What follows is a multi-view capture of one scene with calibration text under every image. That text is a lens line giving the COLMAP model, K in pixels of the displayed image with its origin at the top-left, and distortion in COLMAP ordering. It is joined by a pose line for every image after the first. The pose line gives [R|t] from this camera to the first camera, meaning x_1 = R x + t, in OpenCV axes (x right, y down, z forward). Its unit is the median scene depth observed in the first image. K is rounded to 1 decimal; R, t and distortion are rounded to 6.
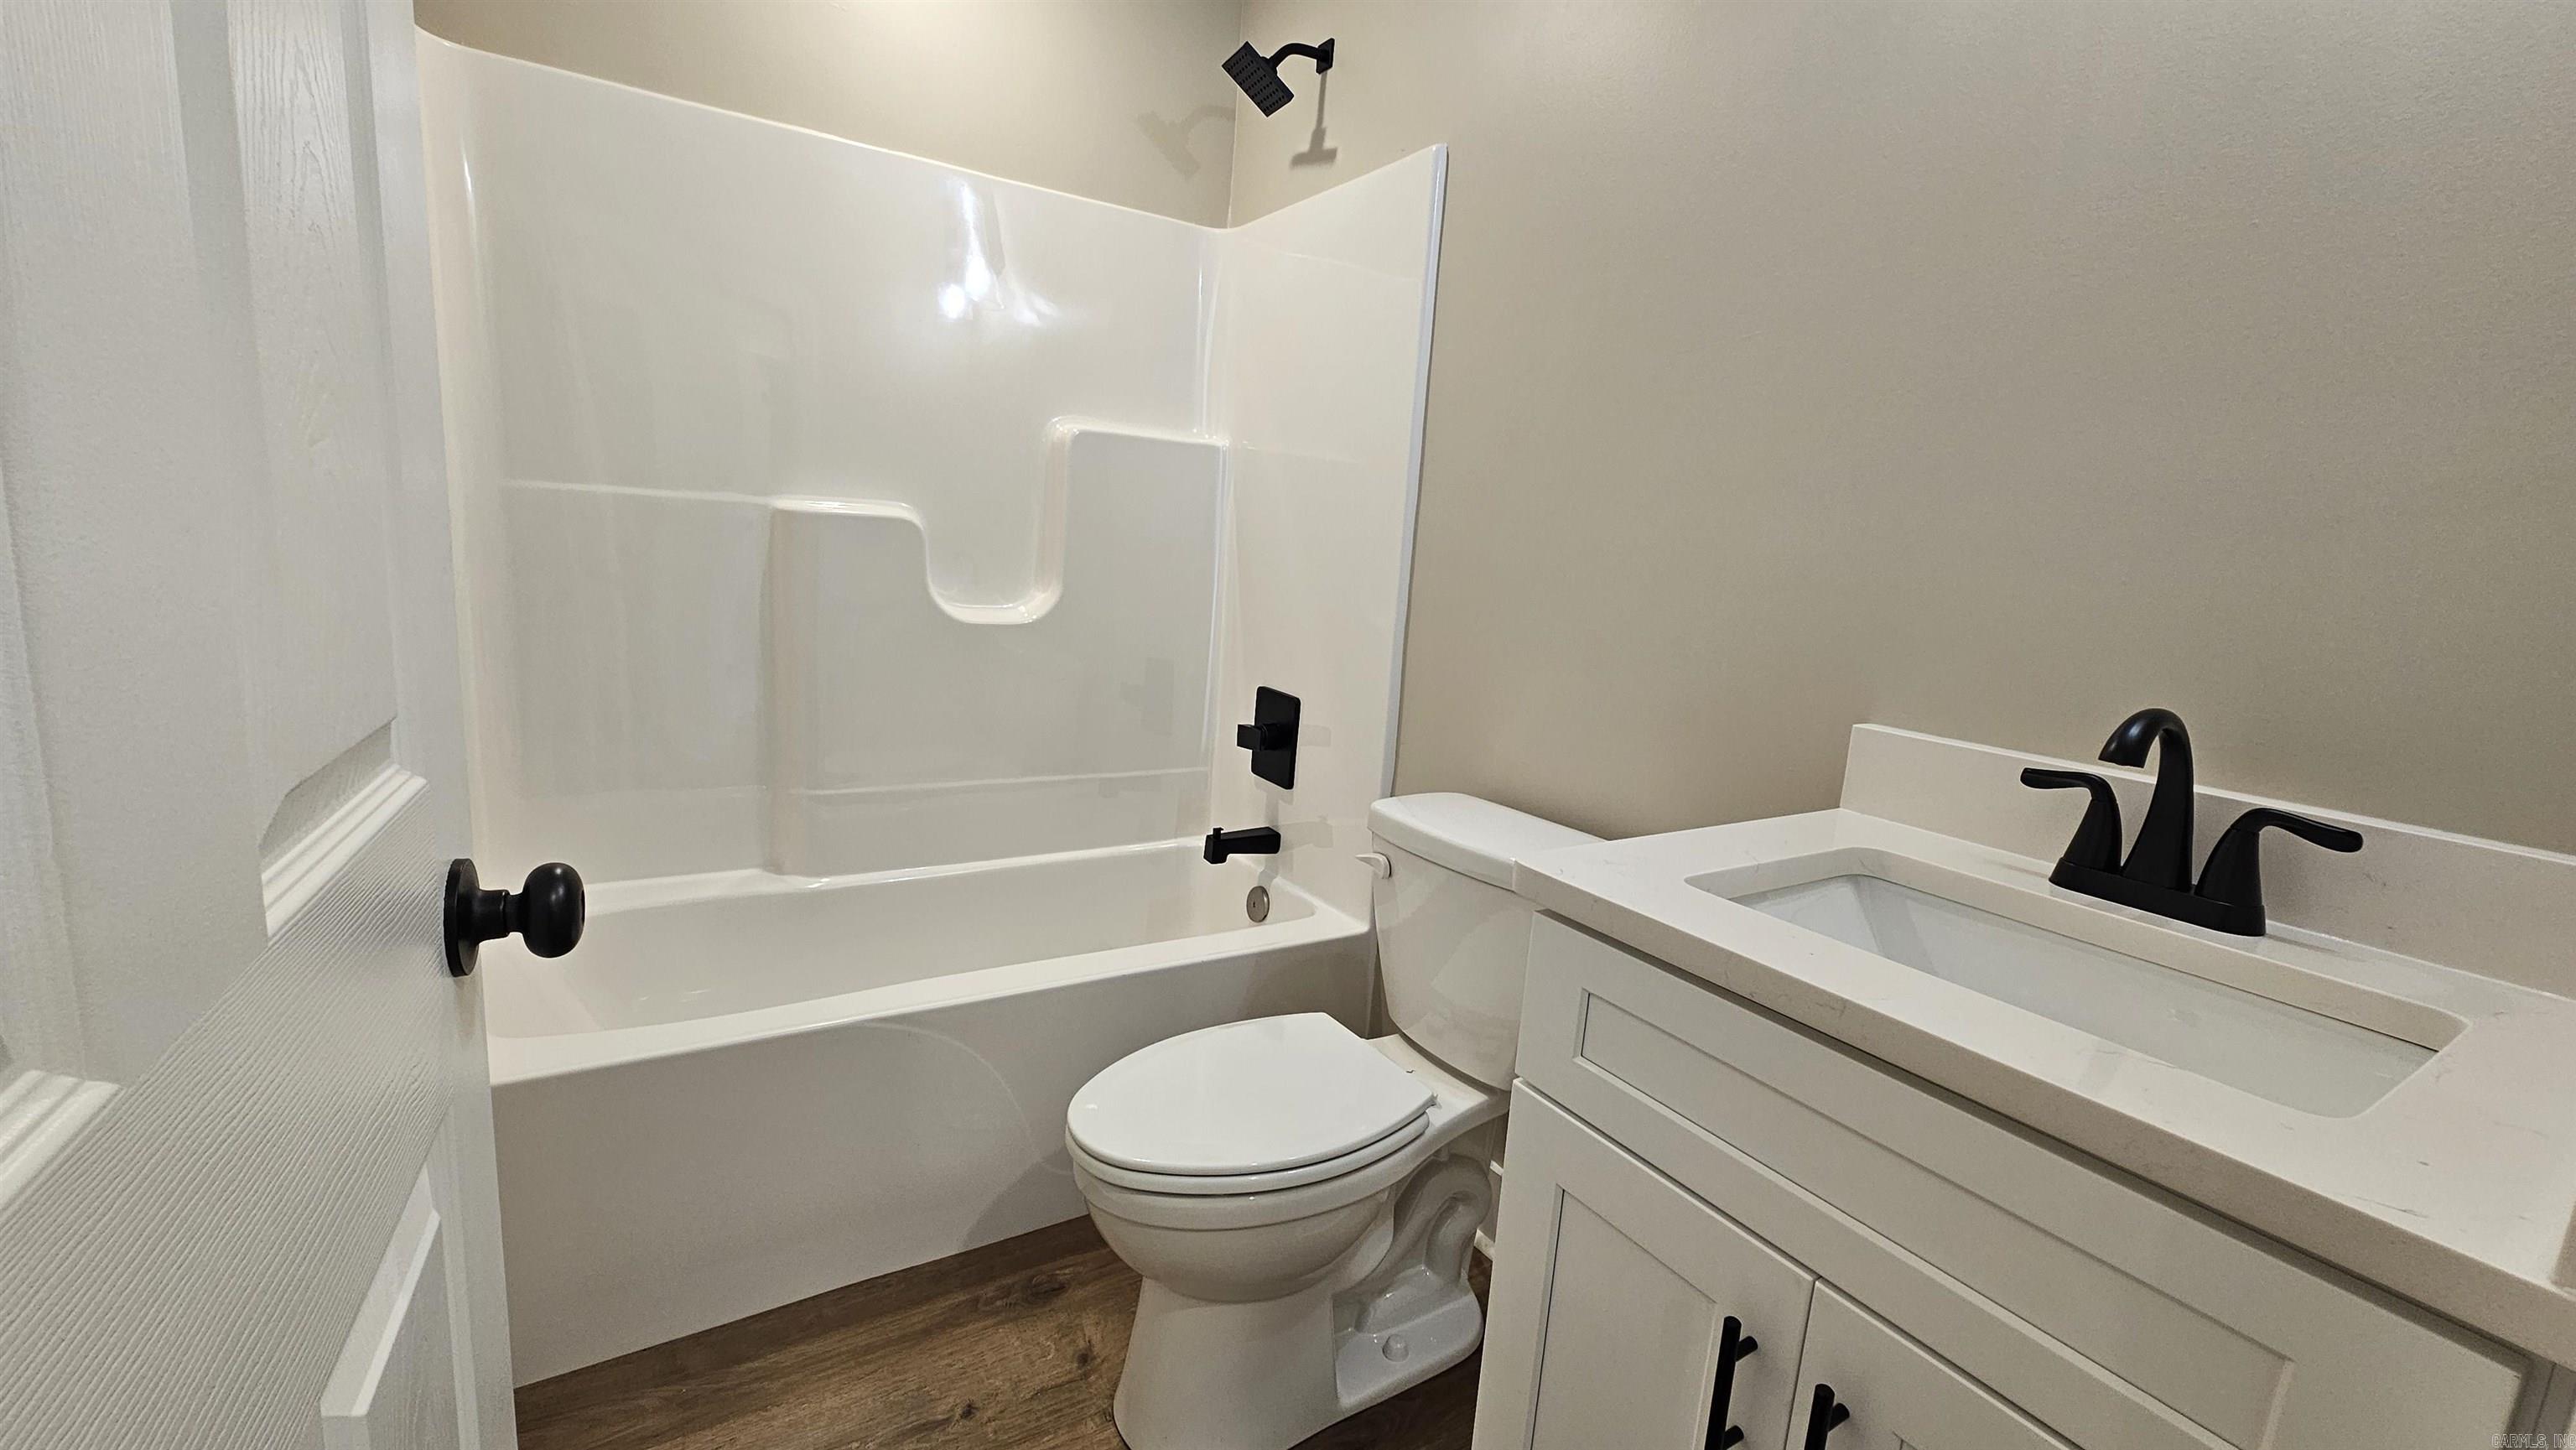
lens RADIAL K [[1052.5, 0, 1296.4], [0, 1052.5, 722.4], [0, 0, 1]] dist [-0.005643, 0.001558]
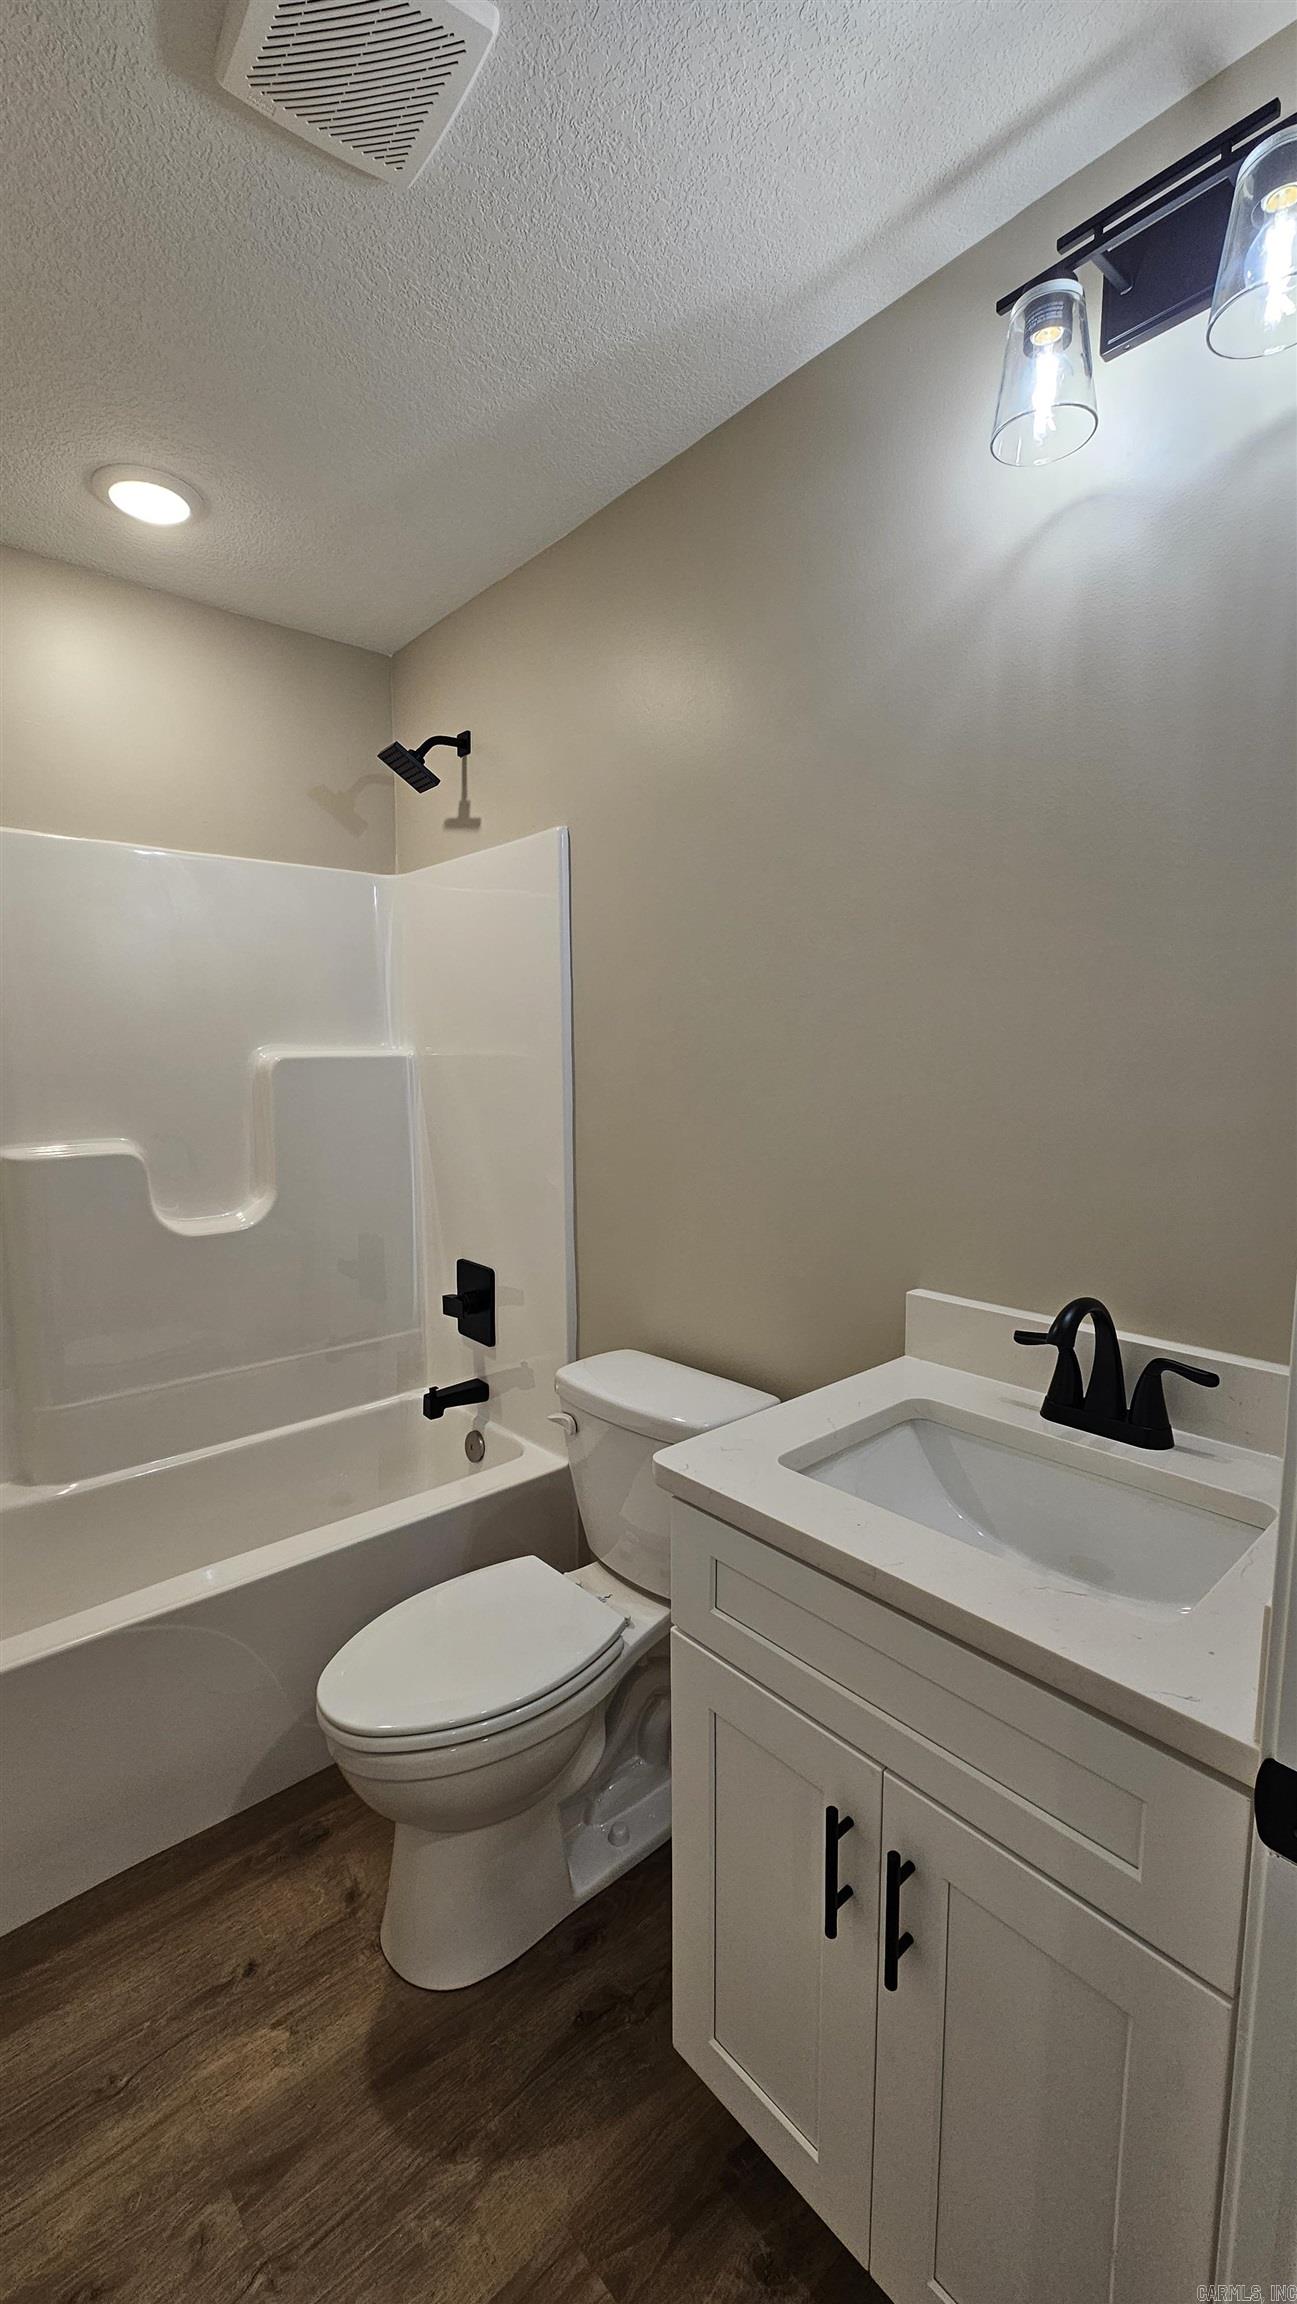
lens RADIAL K [[941.3, 0, 642.0], [0, 941.3, 1161.1], [0, 0, 1]] dist [-0.005643, 0.001558]
pose [[0.984978, -0.094207, 0.144715, 0.035120], [0.101795, 0.993744, -0.045942, -0.105049], [-0.139482, 0.059983, 0.988406, -0.097550]]
